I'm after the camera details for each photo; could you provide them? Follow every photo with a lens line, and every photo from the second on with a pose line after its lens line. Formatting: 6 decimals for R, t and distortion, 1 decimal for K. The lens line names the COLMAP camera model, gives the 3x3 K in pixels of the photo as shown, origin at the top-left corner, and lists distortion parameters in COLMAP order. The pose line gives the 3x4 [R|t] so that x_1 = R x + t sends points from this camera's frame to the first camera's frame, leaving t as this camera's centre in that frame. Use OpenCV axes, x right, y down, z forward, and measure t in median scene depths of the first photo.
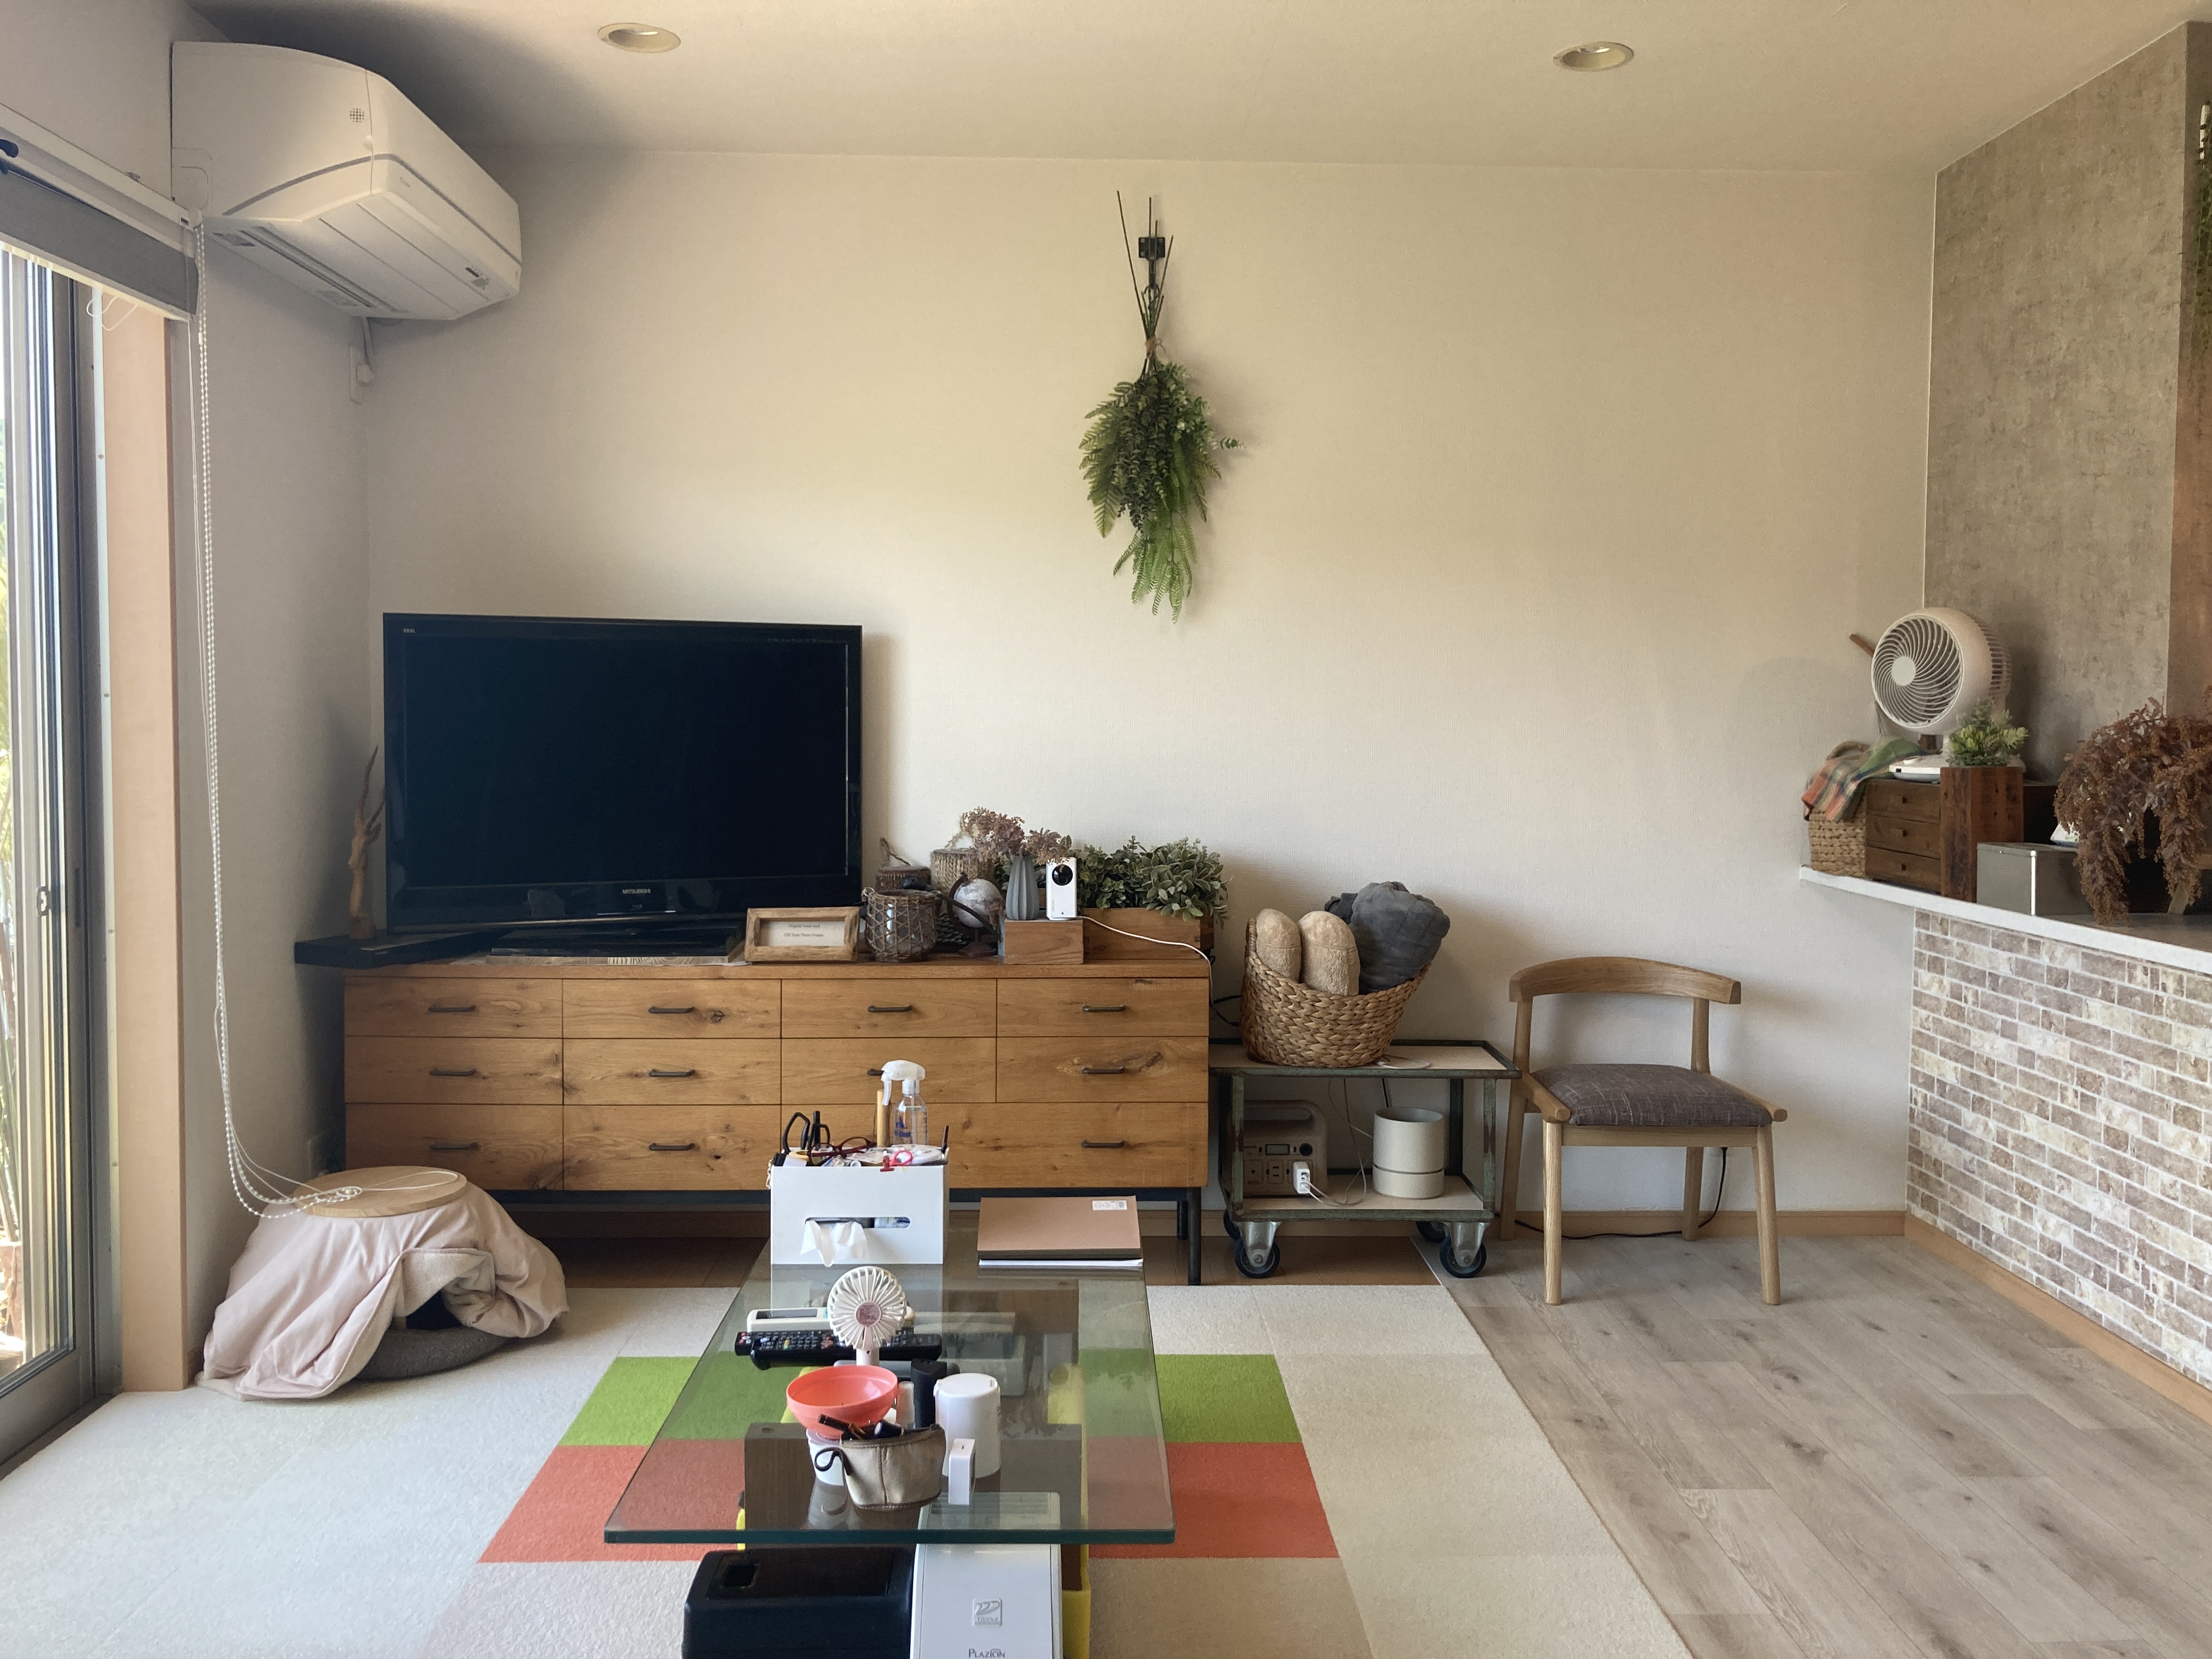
lens RADIAL K [[1809.5, 0, 1123.6], [0, 1809.5, 799.6], [0, 0, 1]] dist [0.036937, -0.060747]
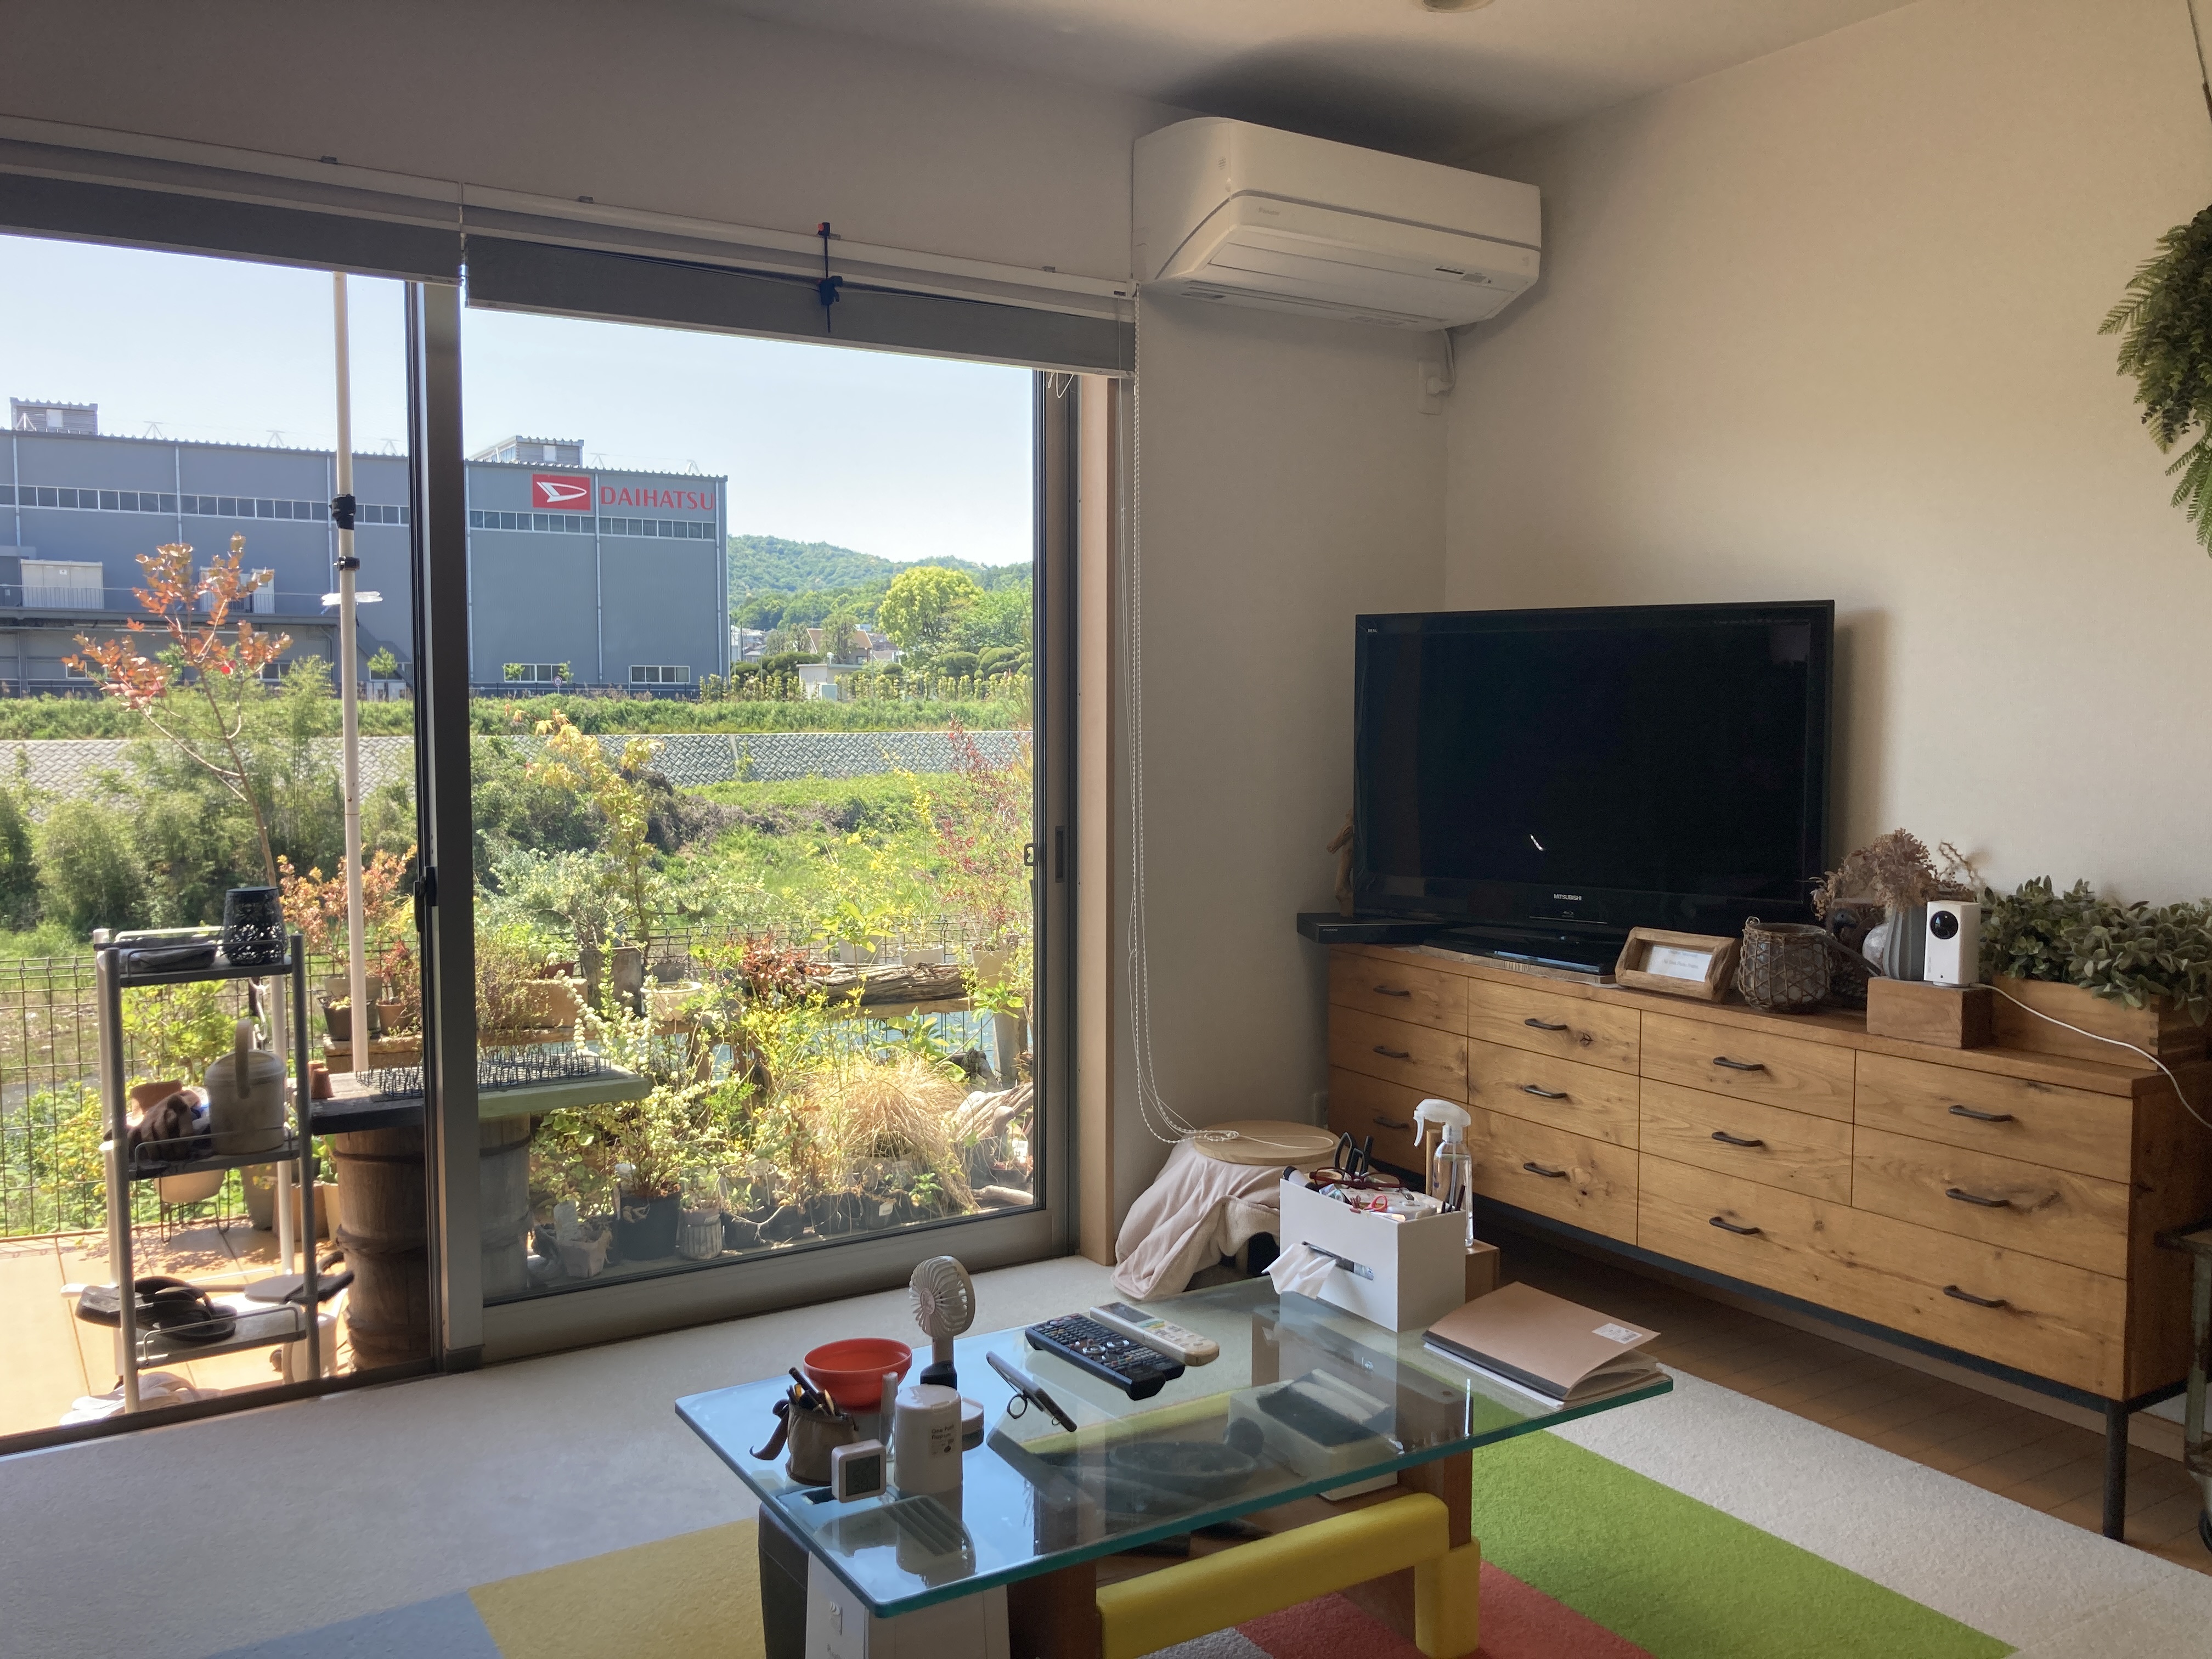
lens RADIAL K [[1814.0, 0, 1127.5], [0, 1814.0, 829.2], [0, 0, 1]] dist [0.055317, -0.087843]
pose [[0.521100, 0.057660, -0.851546, 0.429612], [-0.043154, 0.998219, 0.041184, -0.014277], [0.852404, 0.015287, 0.522660, 0.319288]]
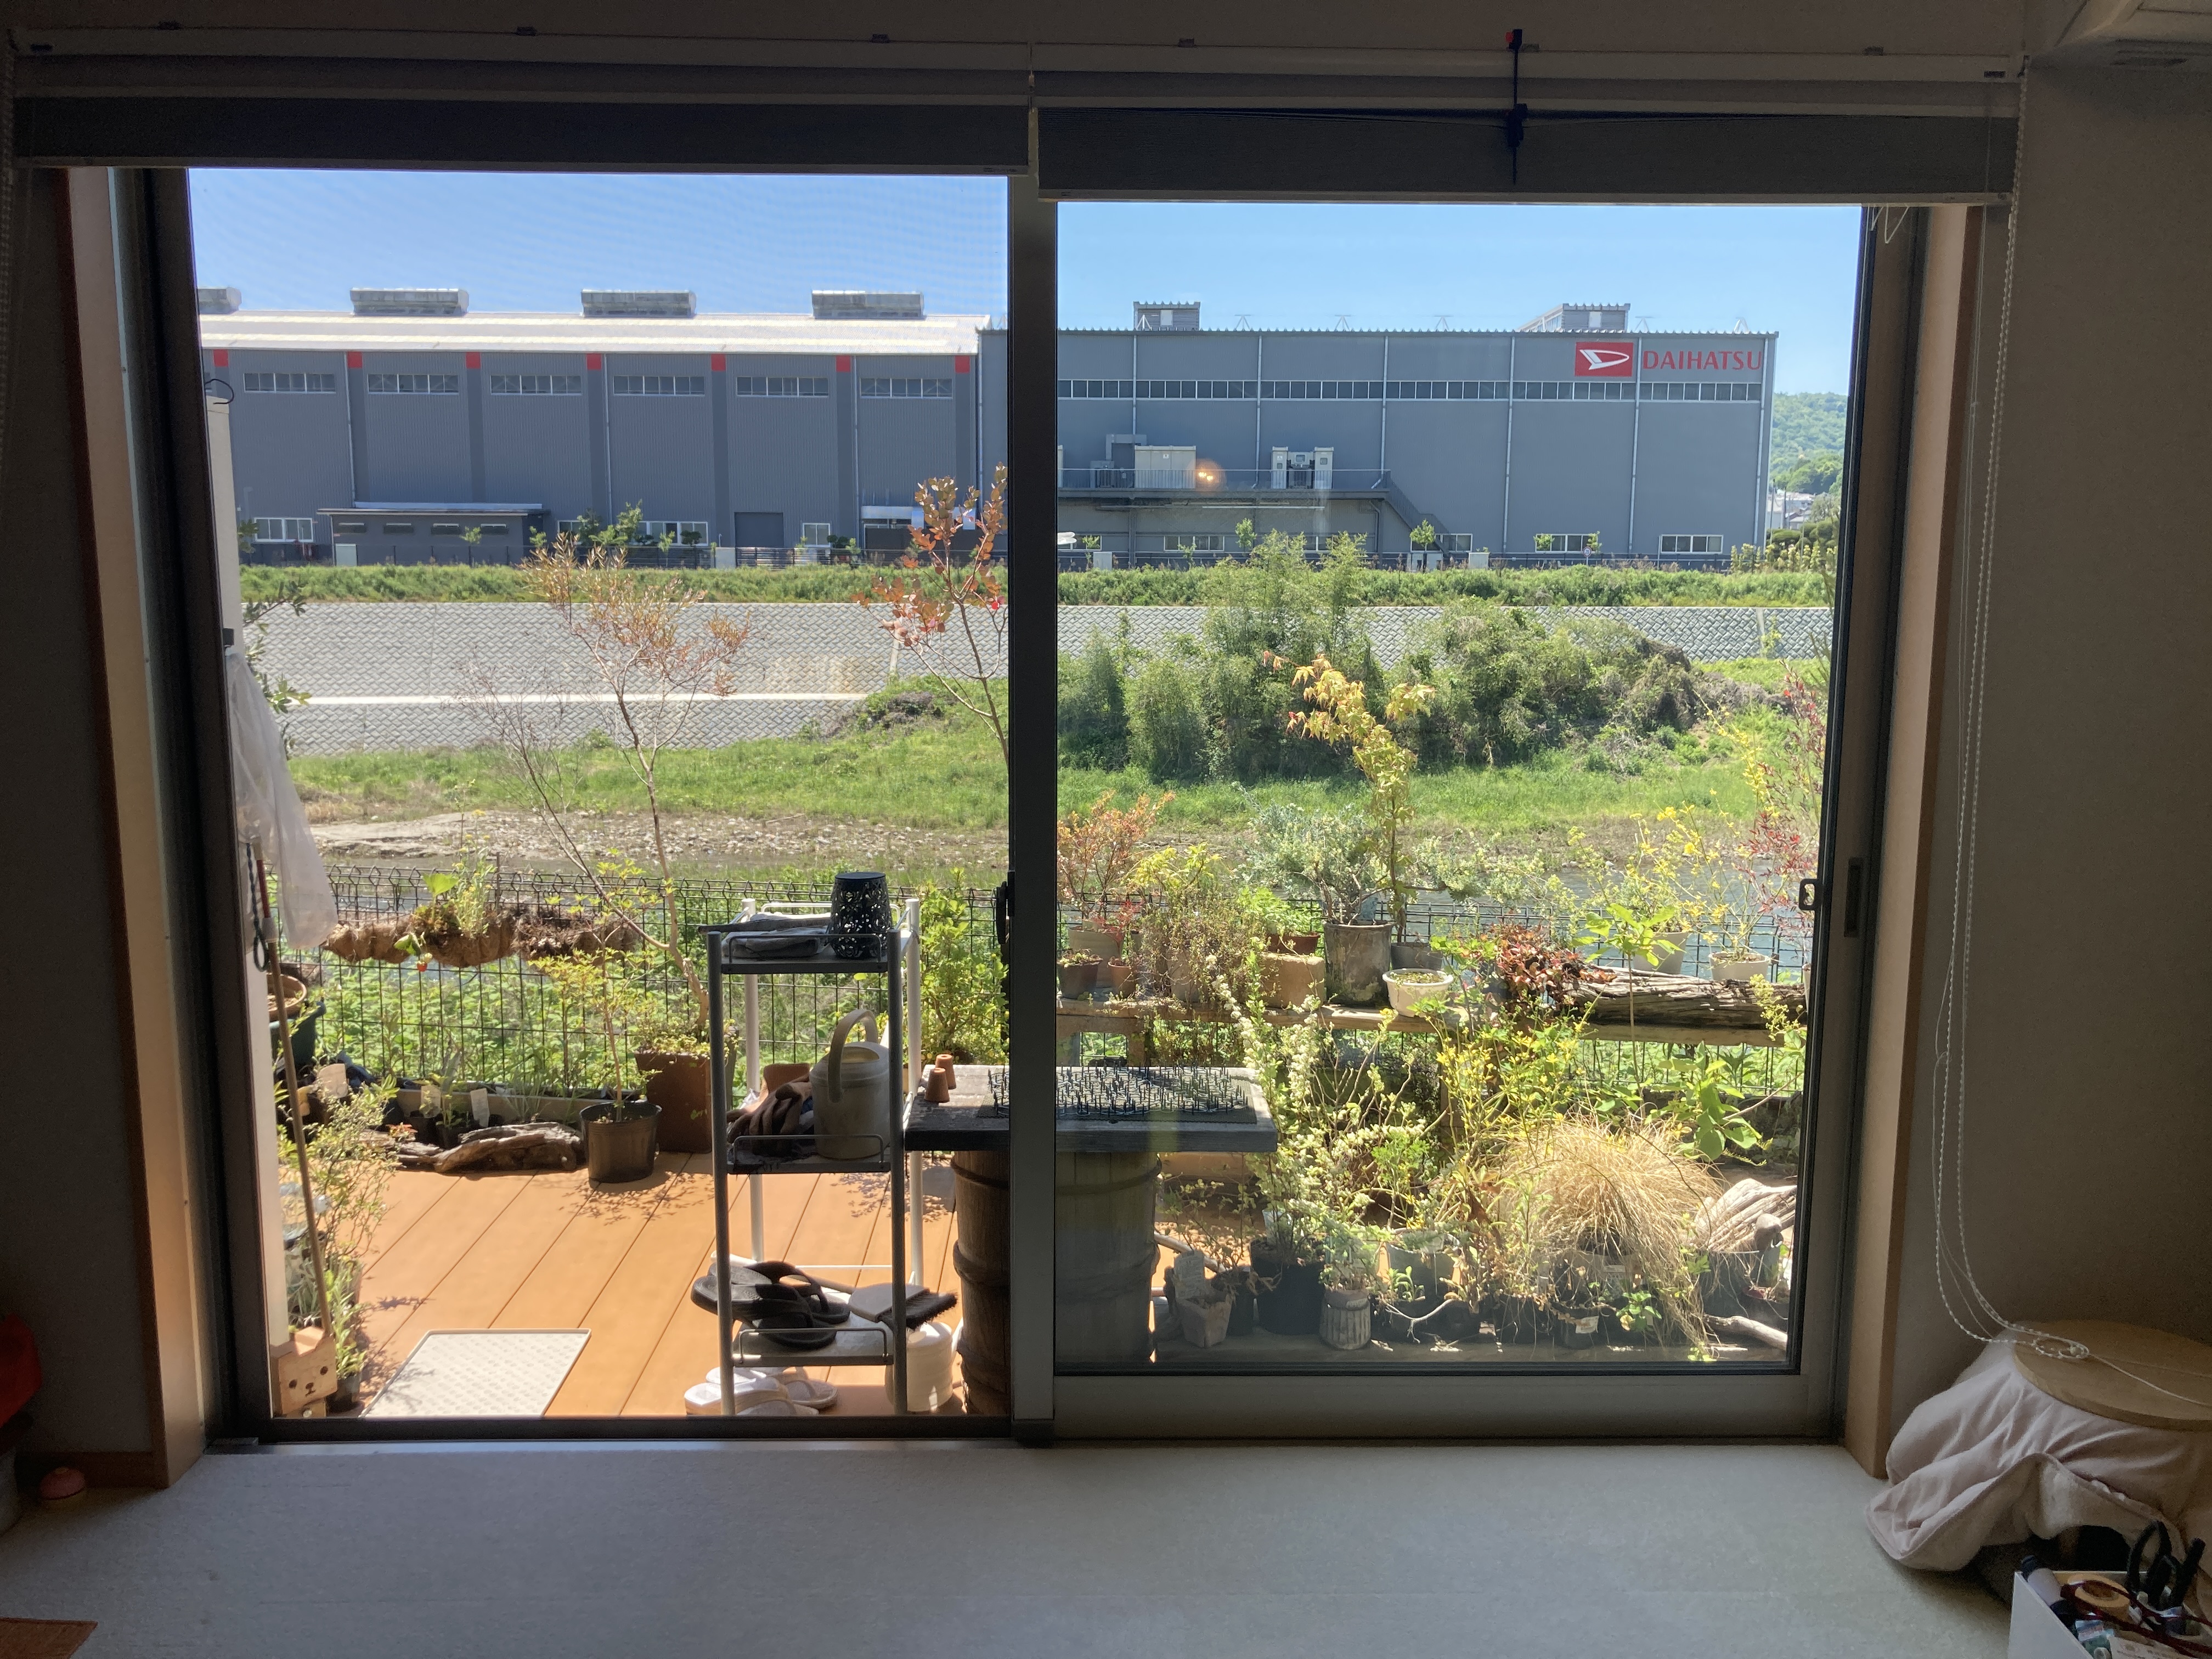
lens RADIAL K [[1814.0, 0, 1127.5], [0, 1814.0, 829.2], [0, 0, 1]] dist [0.055317, -0.087843]
pose [[-0.003861, 0.140743, -0.990039, 0.257205], [-0.057258, 0.988391, 0.140732, -0.070636], [0.998352, 0.057231, 0.004242, 0.530923]]
